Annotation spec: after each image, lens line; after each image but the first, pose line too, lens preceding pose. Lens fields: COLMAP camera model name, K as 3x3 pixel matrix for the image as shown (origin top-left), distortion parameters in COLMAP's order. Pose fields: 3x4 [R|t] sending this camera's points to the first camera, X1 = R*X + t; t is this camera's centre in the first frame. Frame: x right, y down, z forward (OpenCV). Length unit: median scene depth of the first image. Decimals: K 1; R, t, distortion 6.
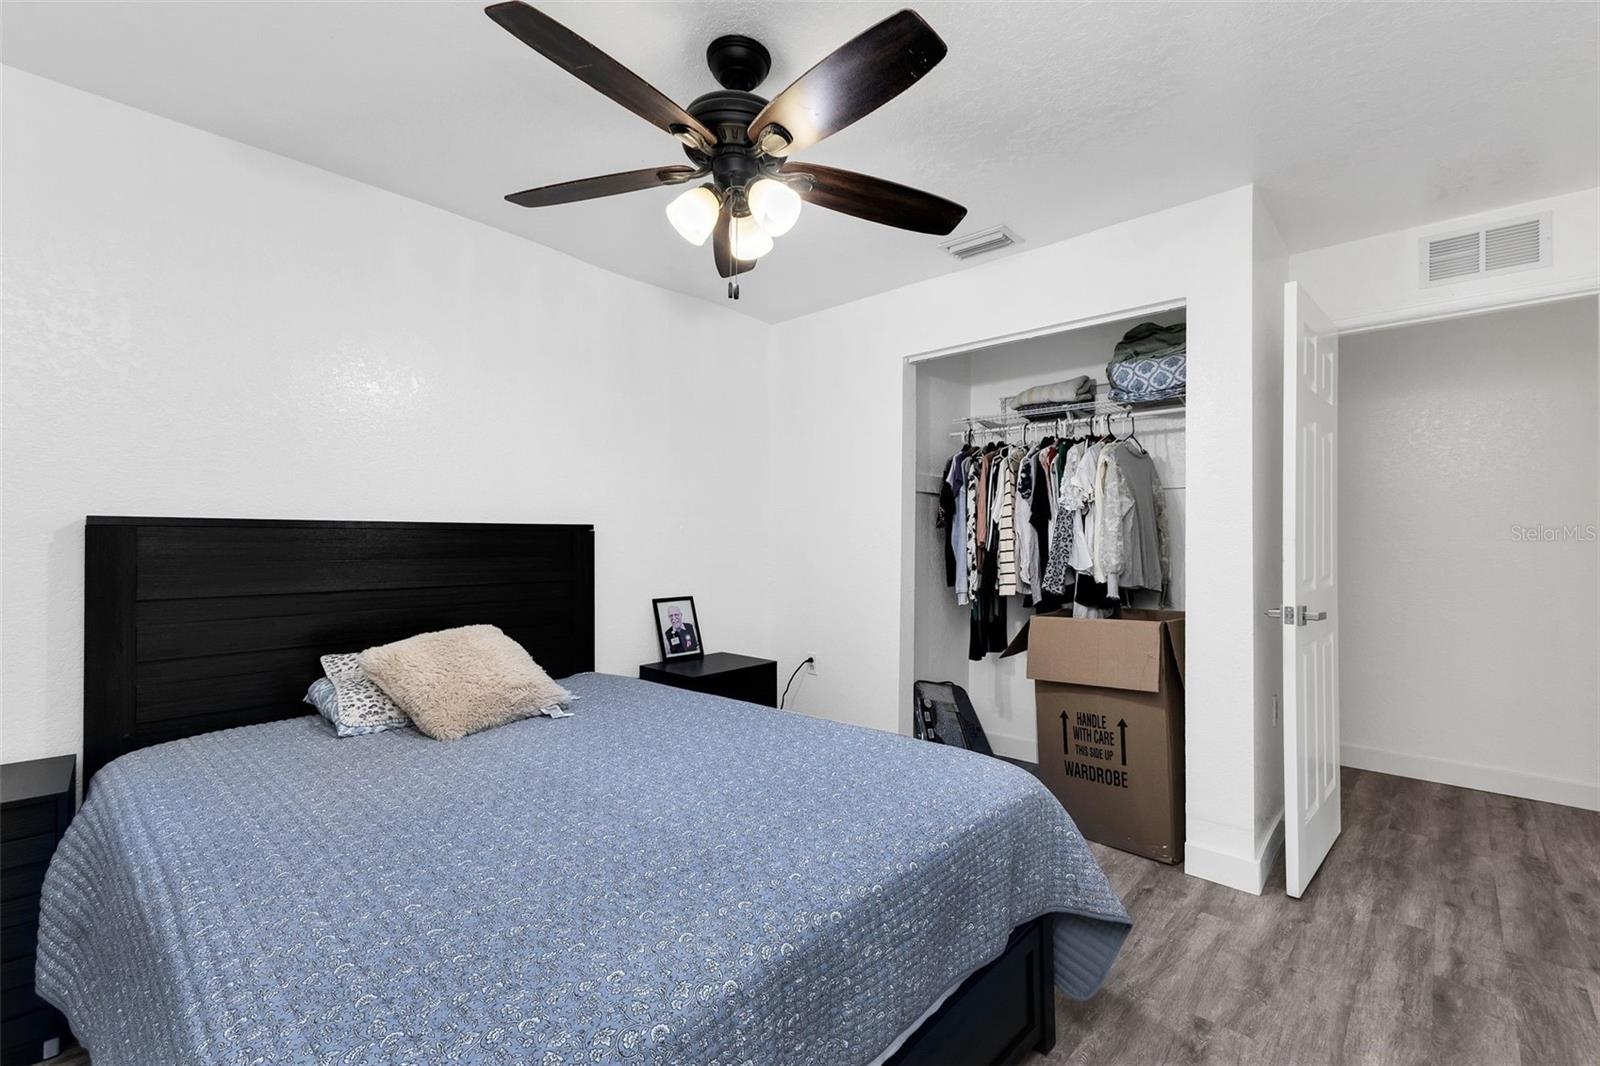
lens RADIAL K [[693.1, 0, 808.2], [0, 693.1, 523.6], [0, 0, 1]] dist [0.001779, -0.000273]
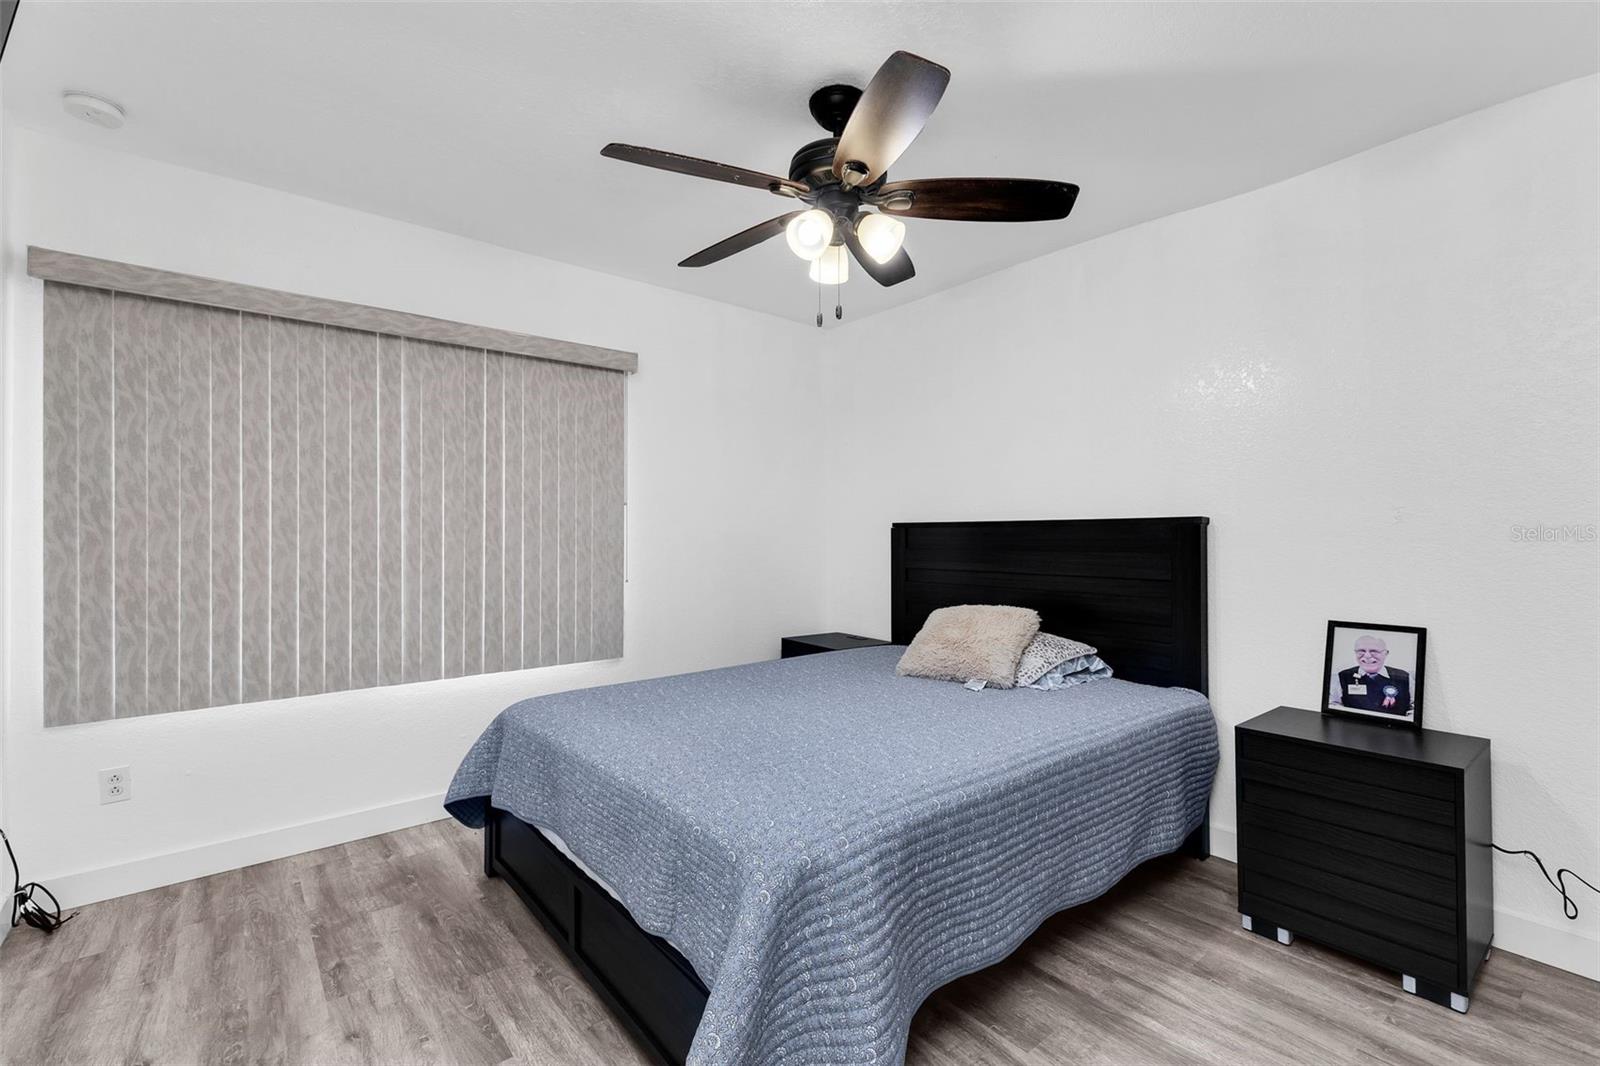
lens RADIAL K [[693.1, 0, 808.2], [0, 693.1, 523.6], [0, 0, 1]] dist [0.001779, -0.000273]
pose [[-0.137295, -0.013789, -0.990434, 0.533022], [0.021879, 0.999617, -0.016950, 0.012102], [0.990289, -0.023997, -0.136941, 0.578679]]
